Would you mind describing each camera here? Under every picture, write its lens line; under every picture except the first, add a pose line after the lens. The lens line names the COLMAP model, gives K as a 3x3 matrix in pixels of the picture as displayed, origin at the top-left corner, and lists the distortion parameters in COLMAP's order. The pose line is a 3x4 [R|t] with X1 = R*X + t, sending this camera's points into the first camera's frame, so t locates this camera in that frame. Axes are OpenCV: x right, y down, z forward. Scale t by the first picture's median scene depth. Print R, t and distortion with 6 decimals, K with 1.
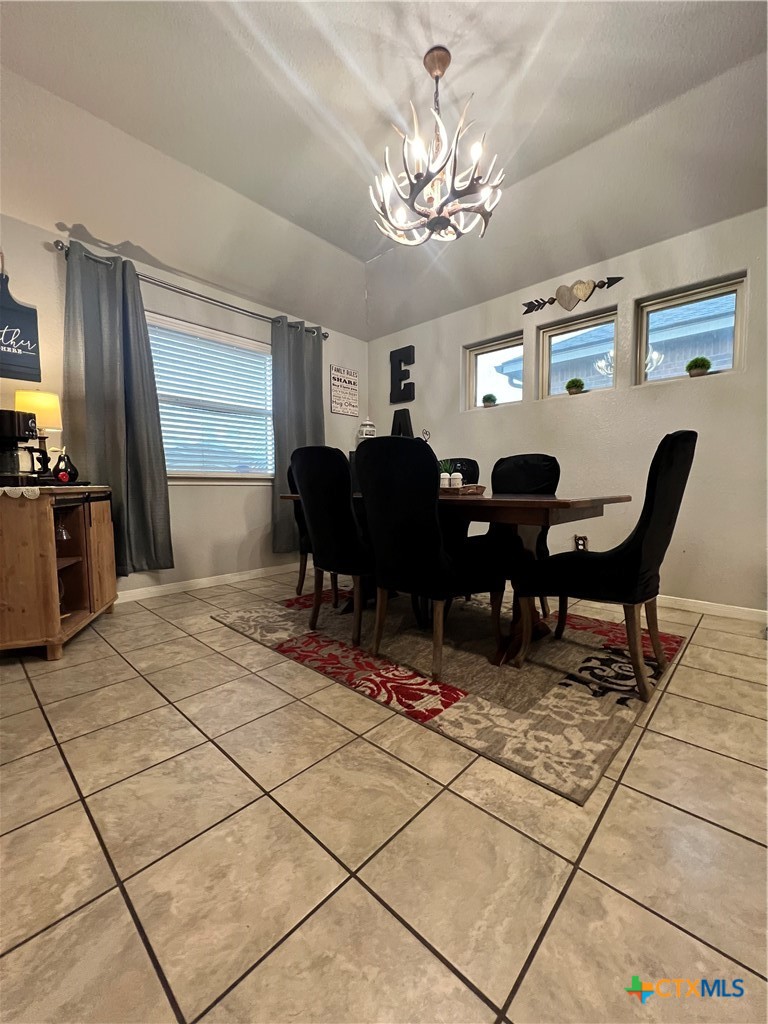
lens RADIAL K [[412.3, 0, 389.2], [0, 412.3, 507.0], [0, 0, 1]] dist [-0.000412, 0.000199]
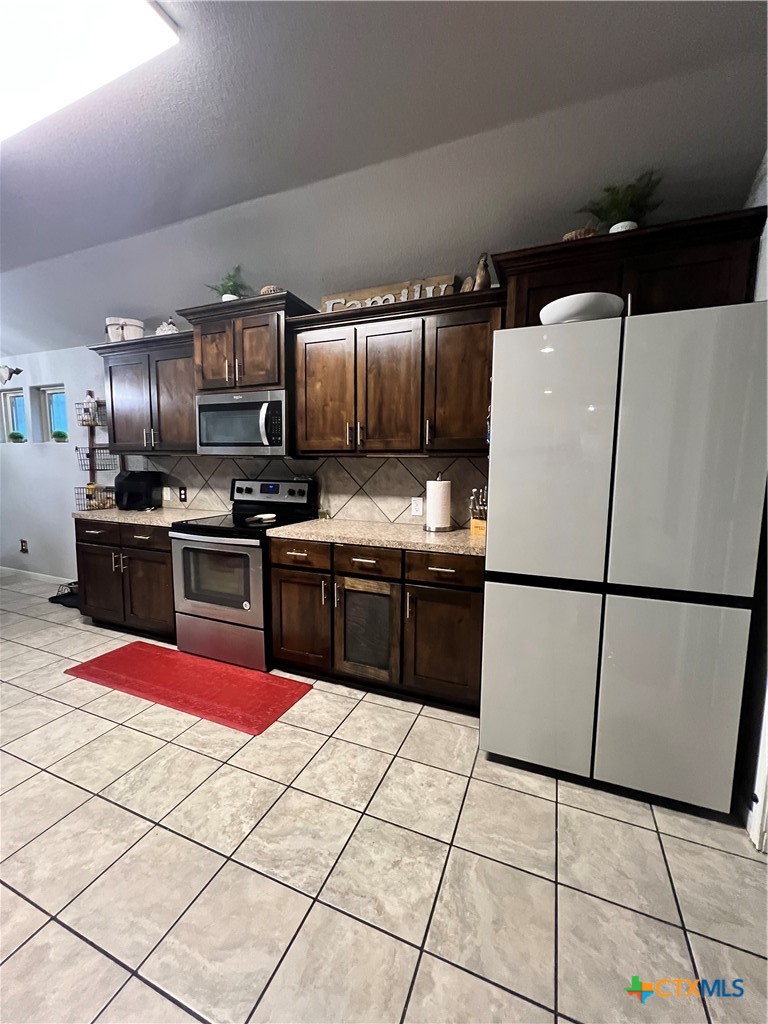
lens RADIAL K [[412.3, 0, 384.3], [0, 412.3, 510.5], [0, 0, 1]] dist [-0.000412, 0.000199]
pose [[0.937593, -0.026499, 0.346722, 2.134855], [0.004079, 0.997862, 0.065231, -0.232849], [-0.347709, -0.059746, 0.935697, -1.512147]]
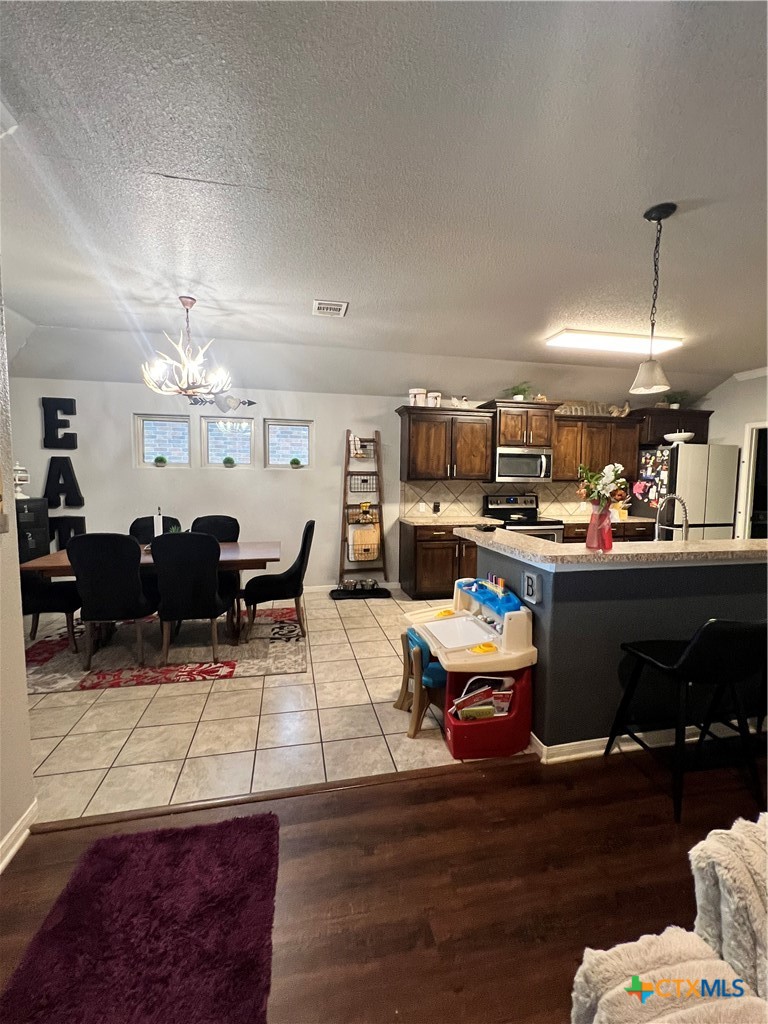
lens RADIAL K [[436.8, 0, 385.2], [0, 436.8, 509.9], [0, 0, 1]] dist [-0.002453, -0.000139]
pose [[0.569110, -0.055326, 0.820398, -1.016943], [0.028394, 0.998461, 0.047637, -0.327443], [-0.821771, -0.003816, 0.569805, -0.725281]]
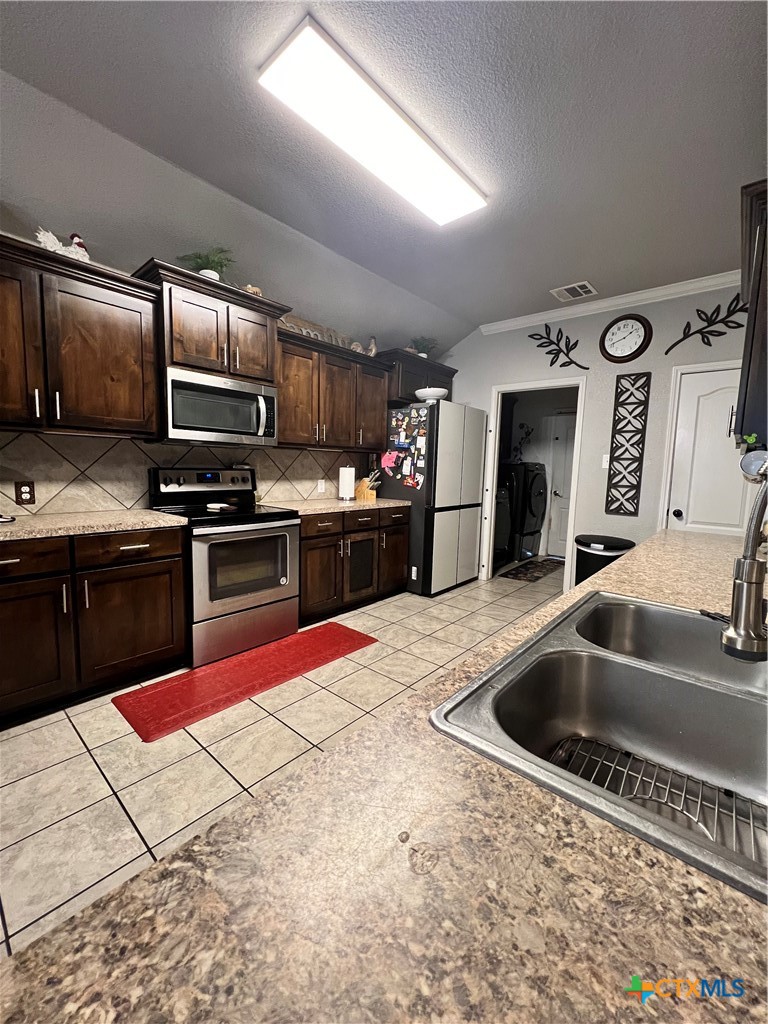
lens RADIAL K [[412.3, 0, 386.2], [0, 412.3, 509.8], [0, 0, 1]] dist [-0.000412, 0.000199]
pose [[-0.036705, -0.103794, 0.993921, 0.510857], [0.020594, 0.994302, 0.104594, -0.243118], [-0.999114, 0.024308, -0.034358, -0.303440]]
